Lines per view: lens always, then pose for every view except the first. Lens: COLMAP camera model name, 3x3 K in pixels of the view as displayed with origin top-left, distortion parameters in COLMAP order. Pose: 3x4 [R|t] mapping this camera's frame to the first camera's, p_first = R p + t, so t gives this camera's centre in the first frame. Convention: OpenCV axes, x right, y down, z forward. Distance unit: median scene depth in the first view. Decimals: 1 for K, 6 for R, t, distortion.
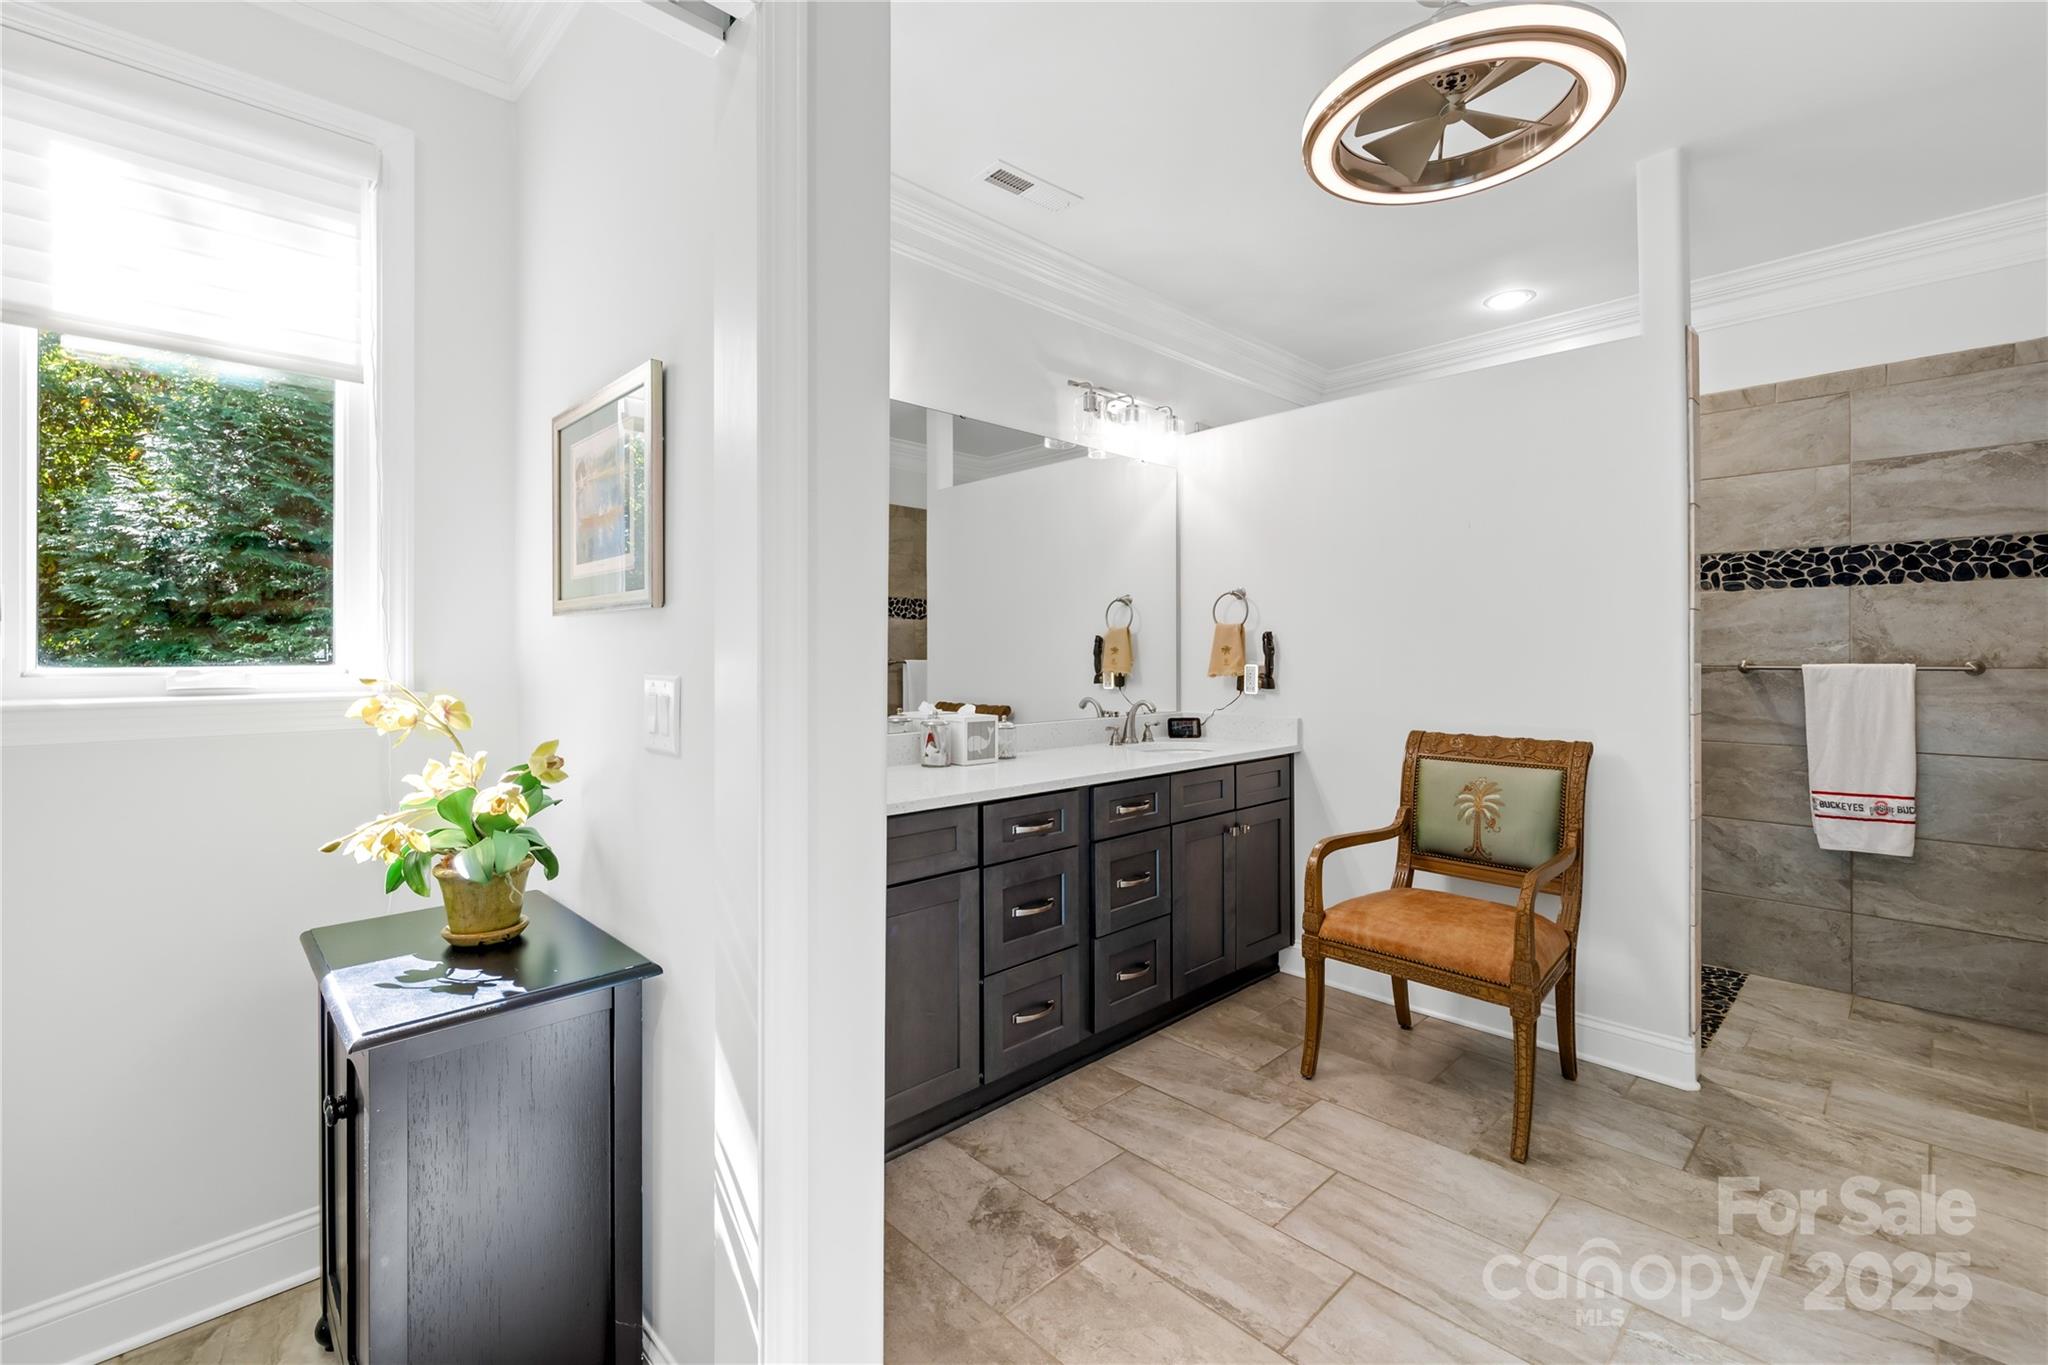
lens RADIAL K [[876.9, 0, 1034.1], [0, 876.9, 672.5], [0, 0, 1]] dist [-0.000561, -0.000556]
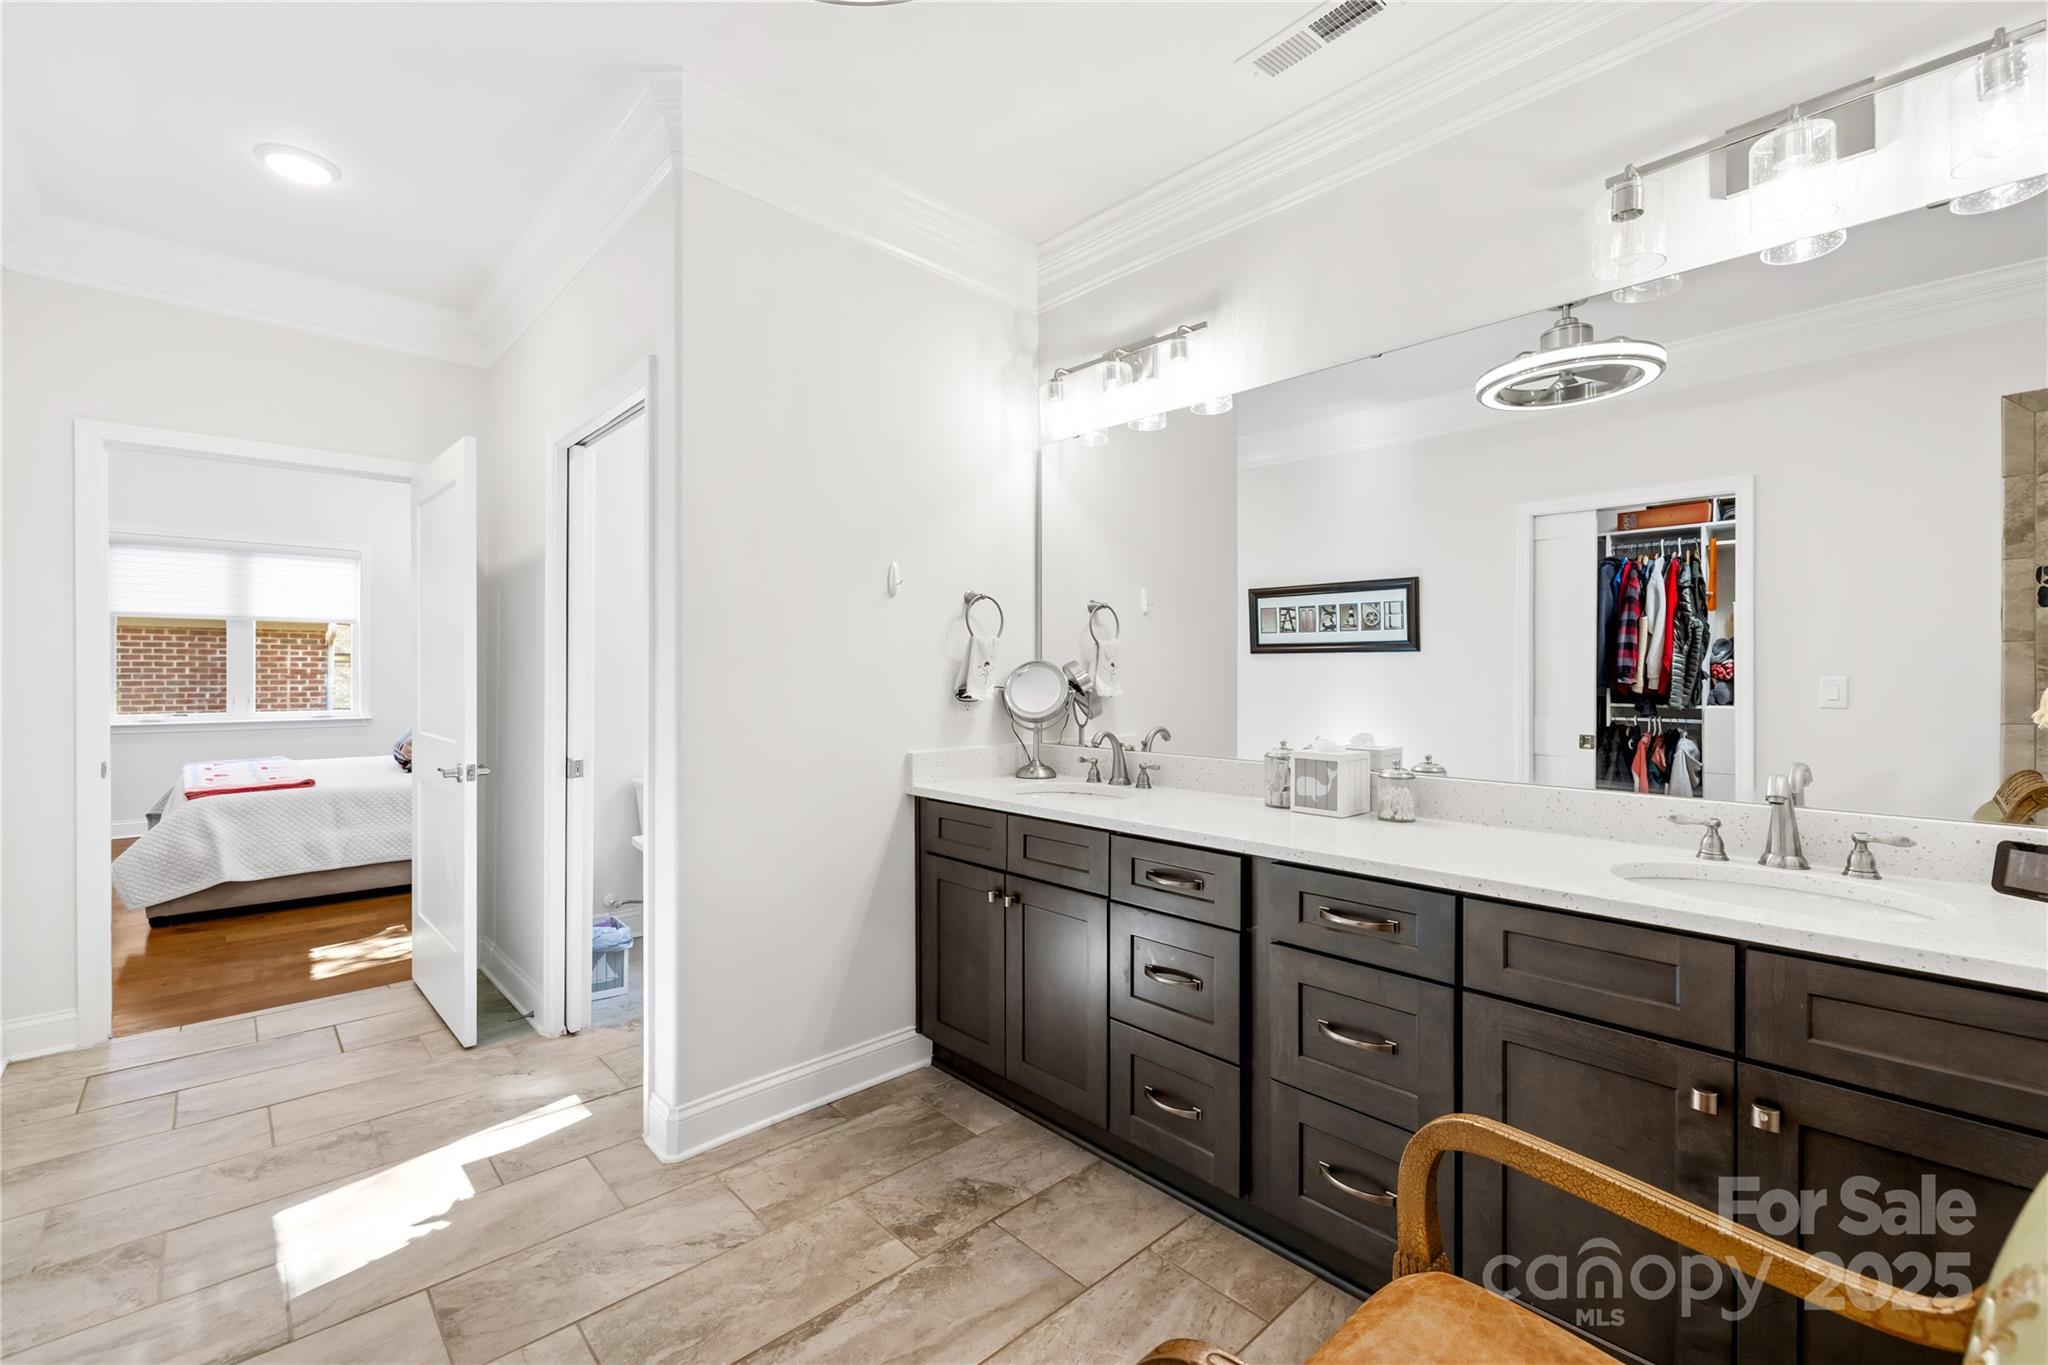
lens RADIAL K [[874.9, 0, 1002.6], [0, 874.9, 674.3], [0, 0, 1]] dist [0.000320, 0.000261]
pose [[-0.032442, 0.008578, -0.999437, 0.872483], [-0.018590, 0.999785, 0.009184, -0.026587], [0.999301, 0.018877, -0.032276, 0.897316]]
